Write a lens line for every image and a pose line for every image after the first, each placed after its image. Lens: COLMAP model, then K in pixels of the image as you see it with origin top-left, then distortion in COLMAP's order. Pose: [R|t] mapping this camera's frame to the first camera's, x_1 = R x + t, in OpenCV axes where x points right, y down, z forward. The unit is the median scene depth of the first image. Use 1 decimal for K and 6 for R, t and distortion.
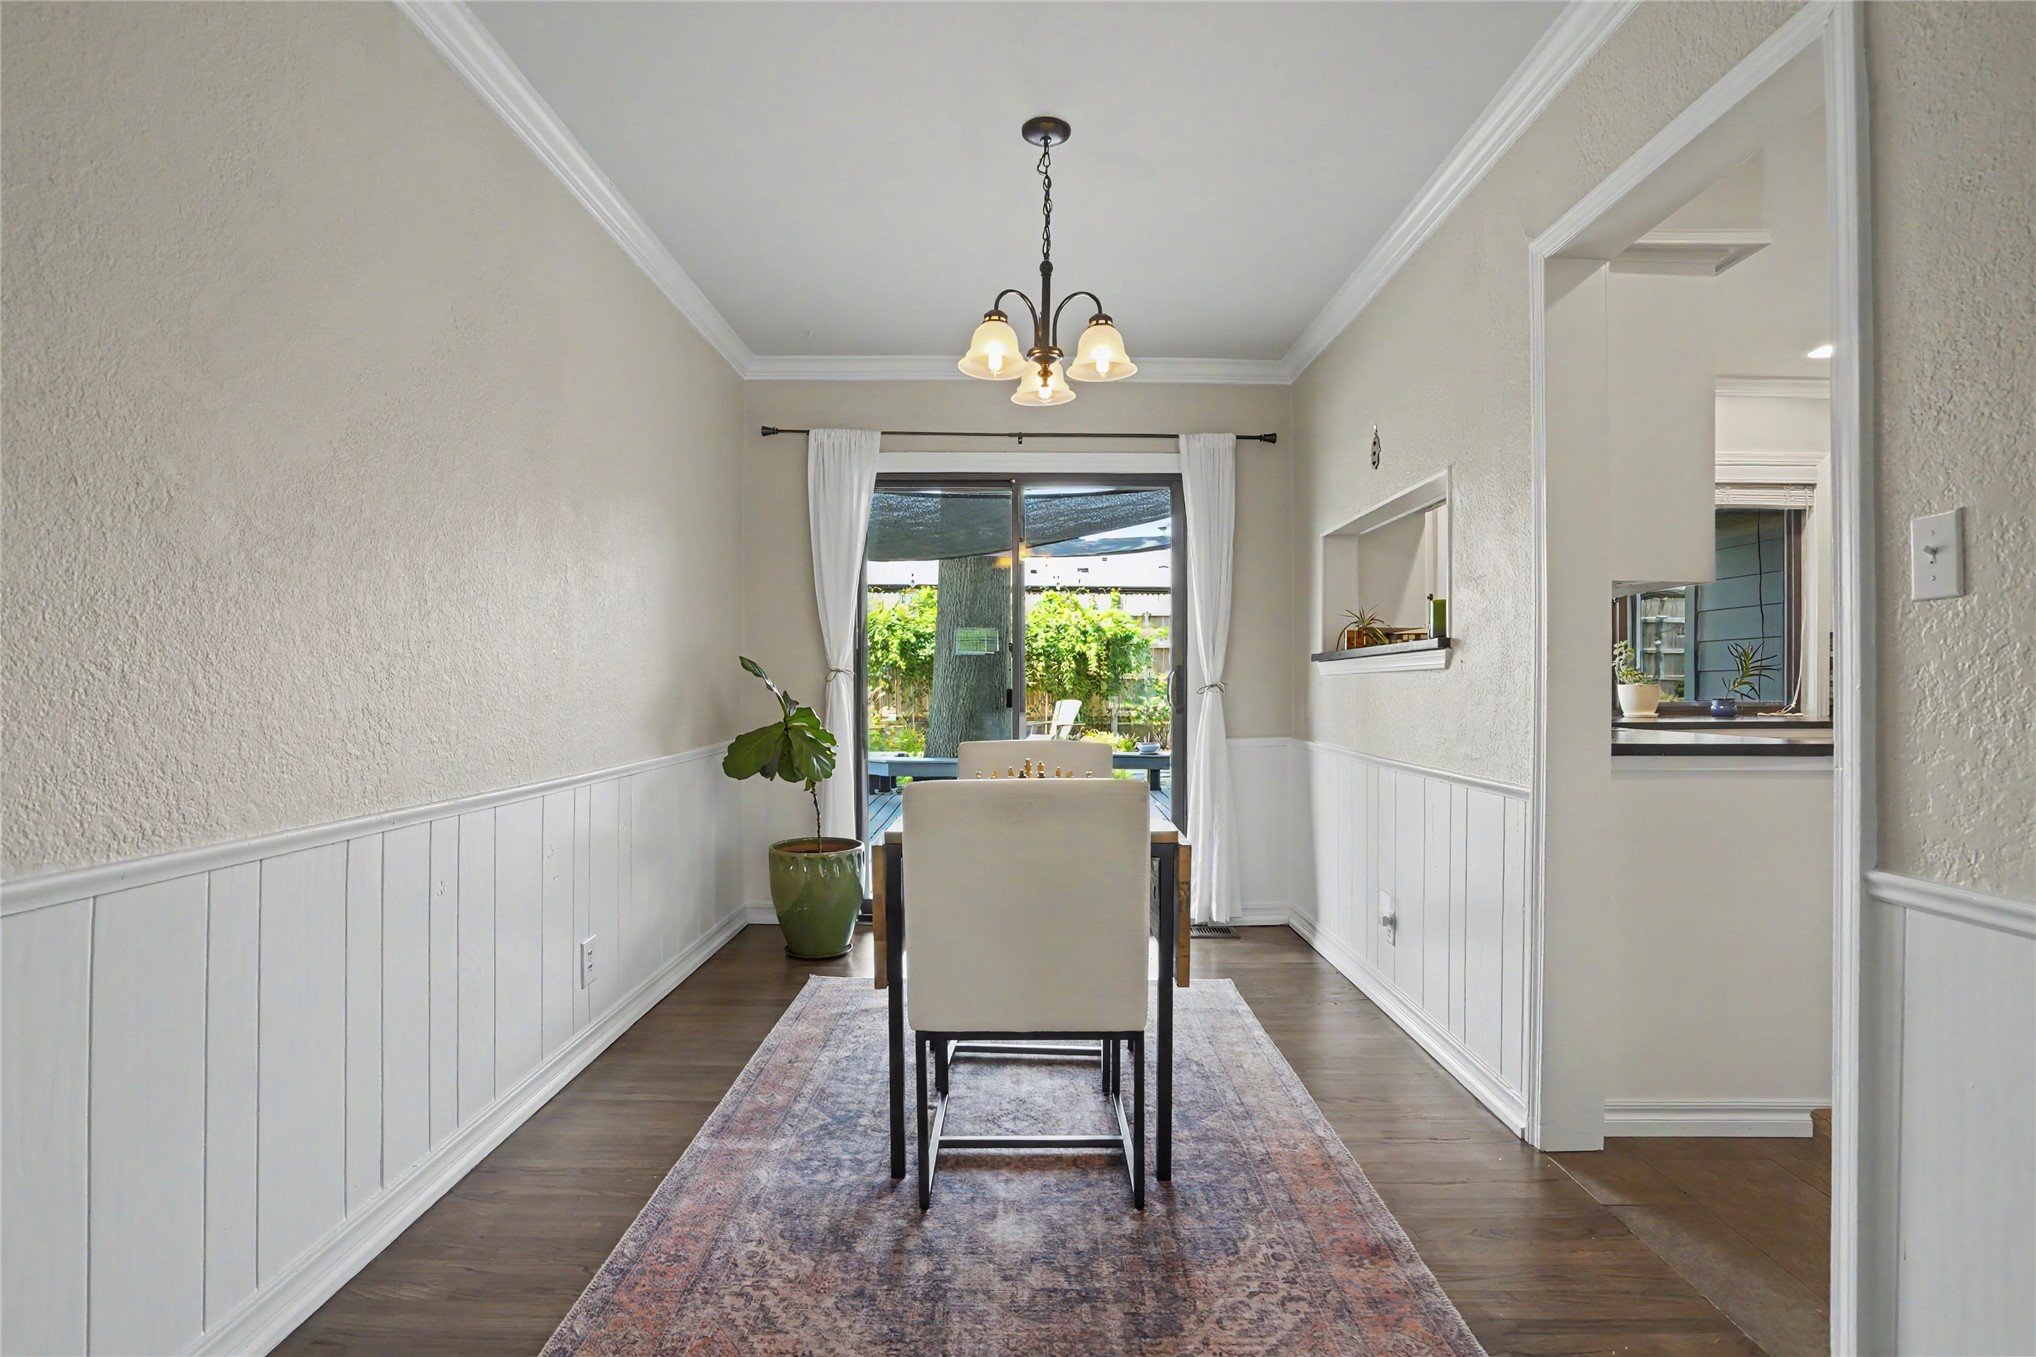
lens RADIAL K [[949.6, 0, 1019.6], [0, 949.6, 677.9], [0, 0, 1]] dist [-0.000140, -0.000035]
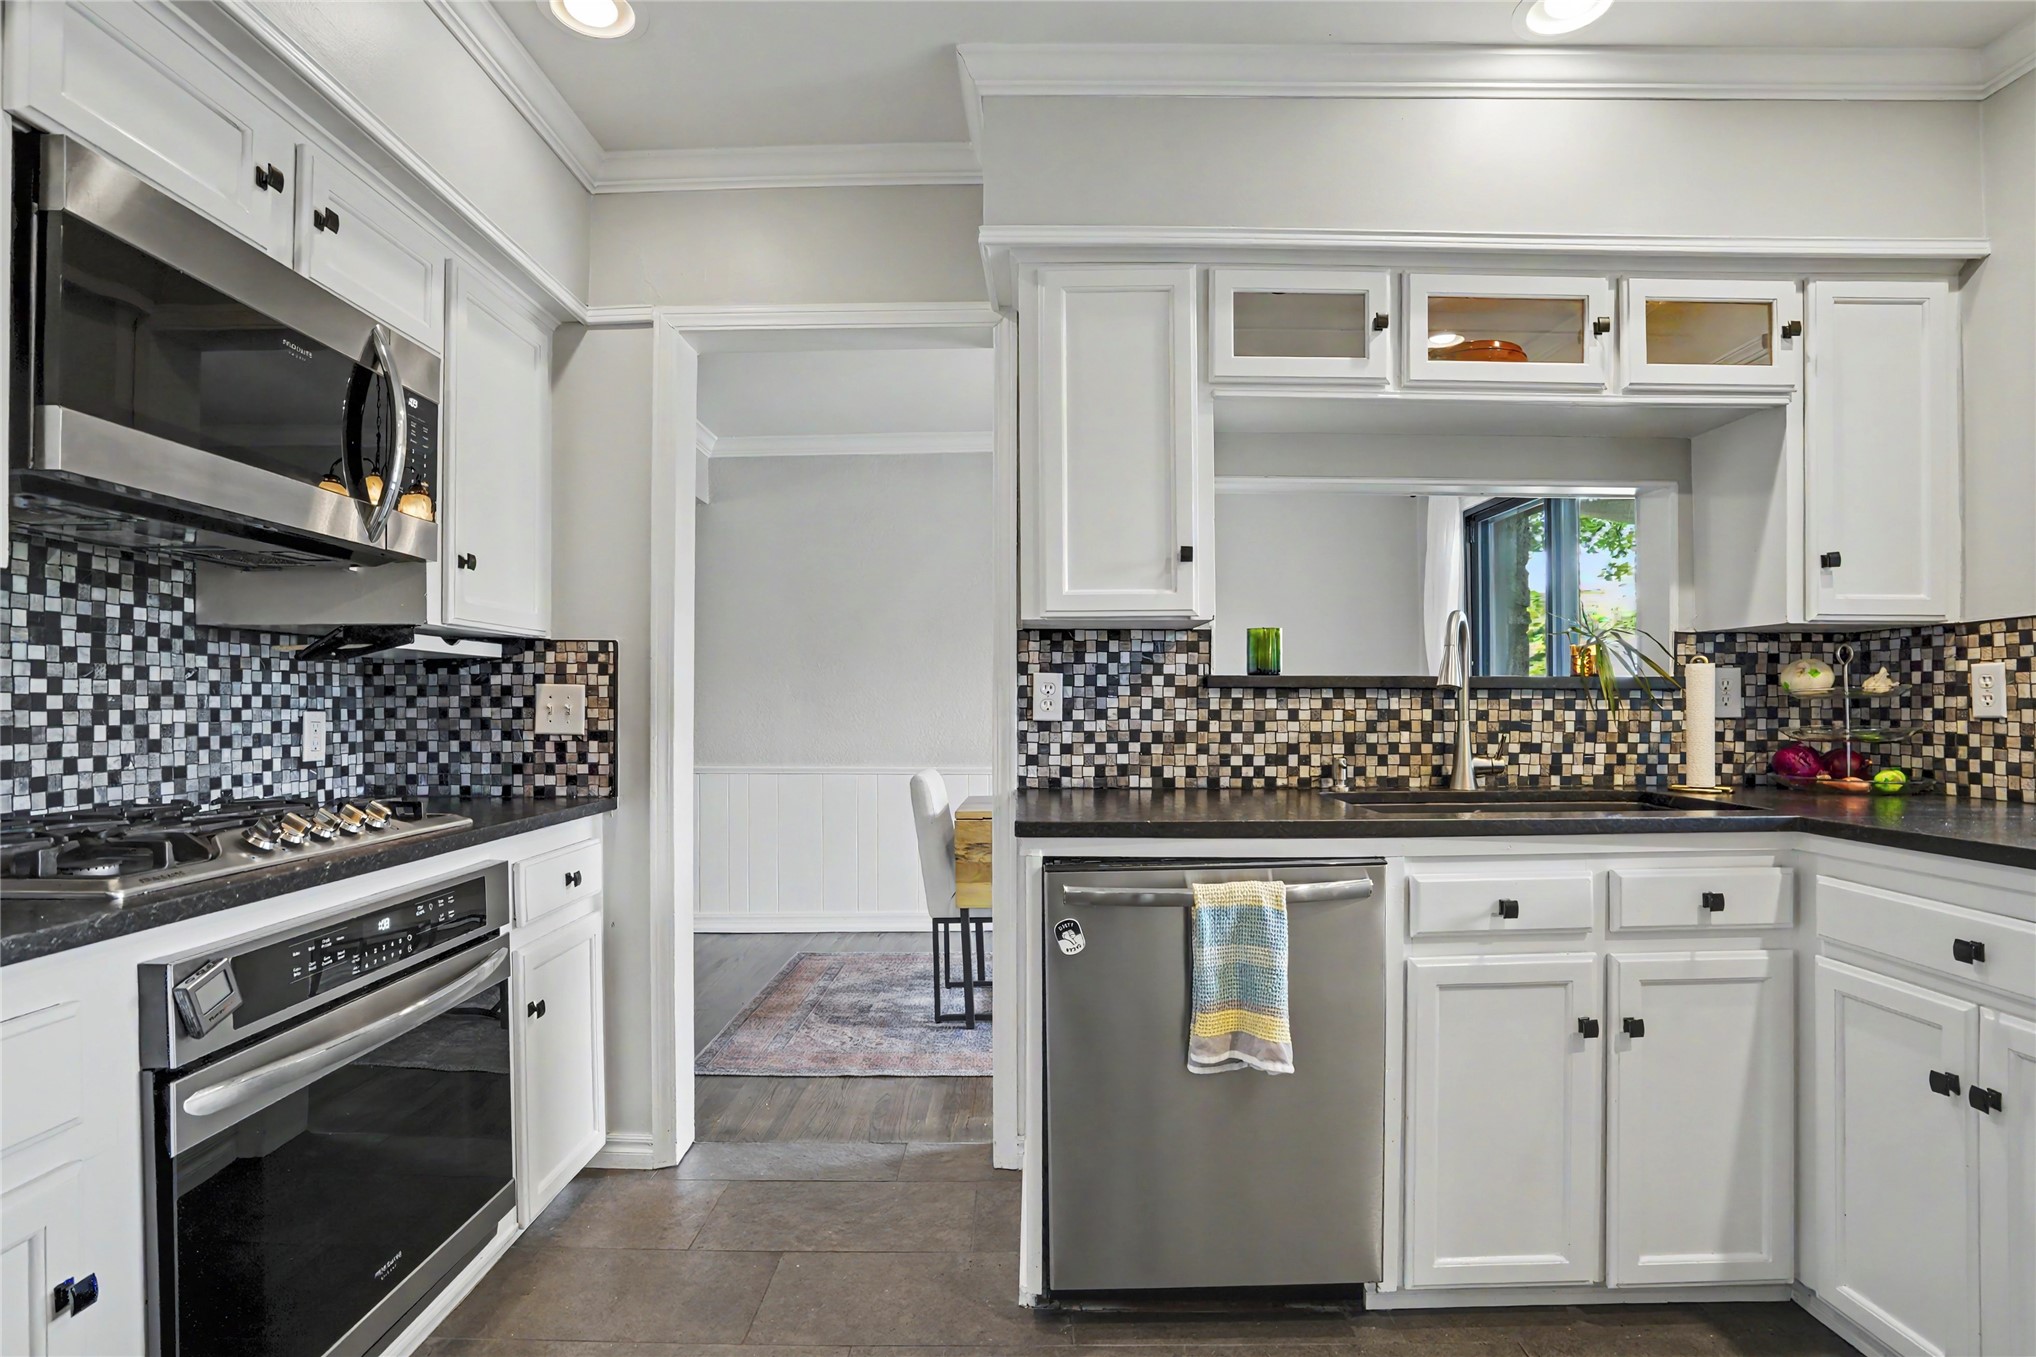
lens RADIAL K [[949.6, 0, 1038.1], [0, 949.6, 717.3], [0, 0, 1]] dist [-0.000140, -0.000035]
pose [[0.014548, -0.001653, -0.999893, 2.093820], [0.004151, 0.999990, -0.001593, -0.002914], [0.999886, -0.004127, 0.014555, 1.292289]]
